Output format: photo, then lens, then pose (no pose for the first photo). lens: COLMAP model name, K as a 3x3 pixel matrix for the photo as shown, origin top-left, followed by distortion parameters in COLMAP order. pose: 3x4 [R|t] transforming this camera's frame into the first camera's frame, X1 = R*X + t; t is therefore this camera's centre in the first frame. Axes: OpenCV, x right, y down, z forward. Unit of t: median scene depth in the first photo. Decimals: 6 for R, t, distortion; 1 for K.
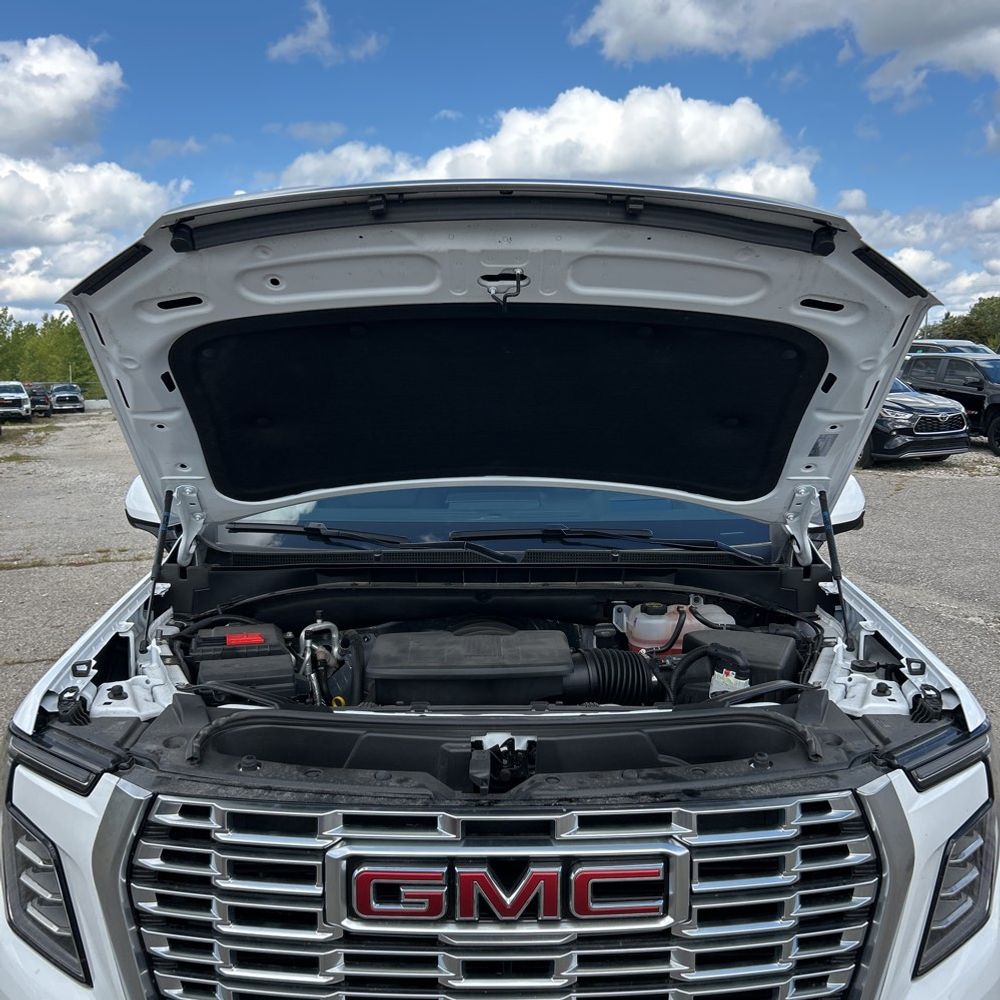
lens RADIAL K [[986.6, 0, 510.8], [0, 986.6, 514.5], [0, 0, 1]] dist [0.073301, -0.112306]
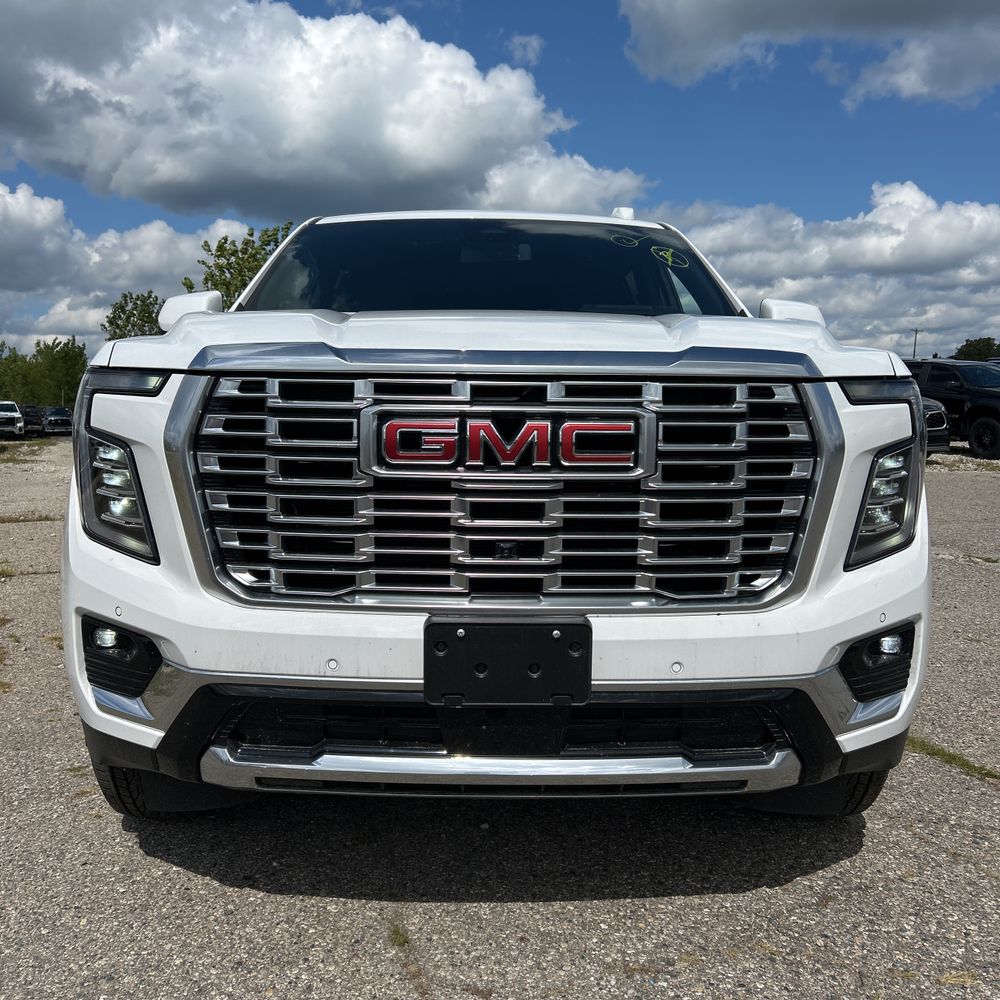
lens RADIAL K [[988.0, 0, 500.3], [0, 988.0, 524.0], [0, 0, 1]] dist [0.034859, -0.020387]
pose [[0.999976, 0.006735, 0.001394, -0.012684], [-0.006702, 0.999738, -0.021905, 0.481794], [-0.001542, 0.021895, 0.999759, -0.205293]]
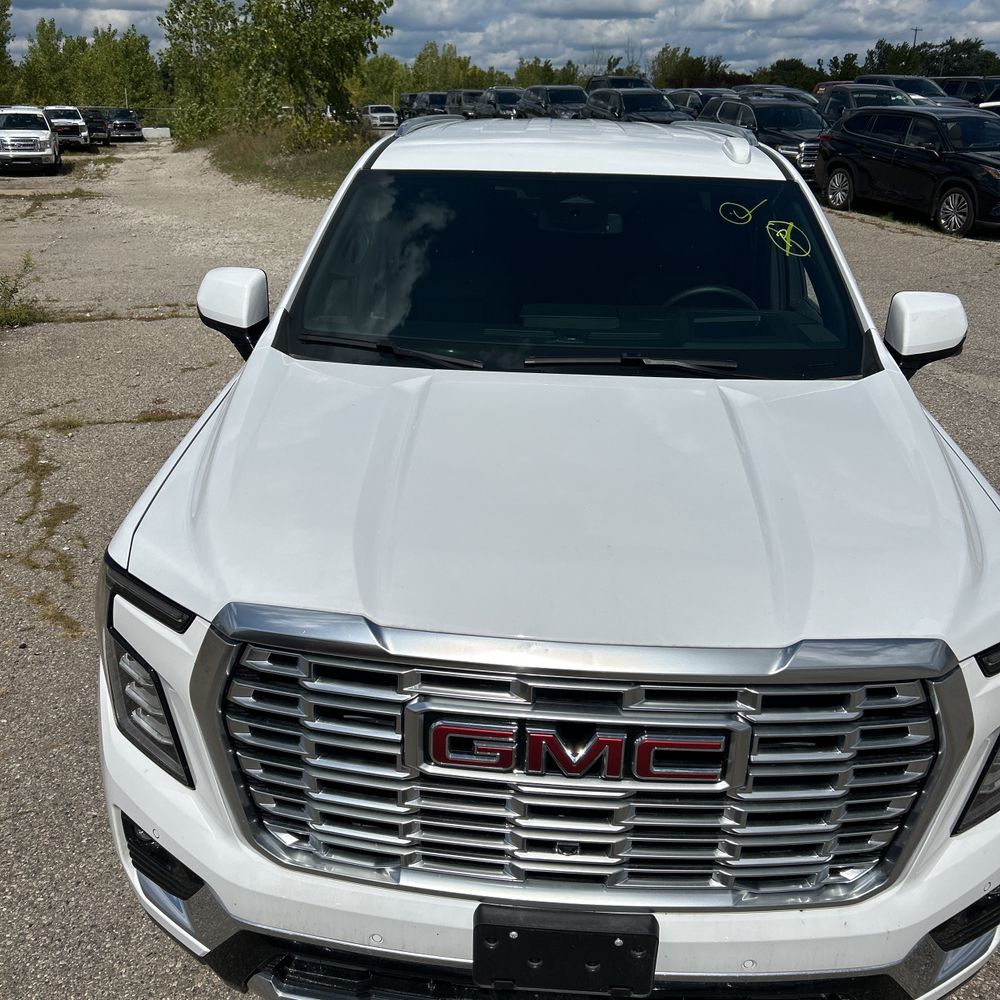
lens RADIAL K [[988.0, 0, 500.3], [0, 988.0, 524.0], [0, 0, 1]] dist [0.034859, -0.020387]
pose [[0.996585, 0.051054, -0.064900, -0.024072], [-0.032912, 0.966421, 0.254847, -0.116667], [0.075732, -0.251841, 0.964801, 0.034057]]
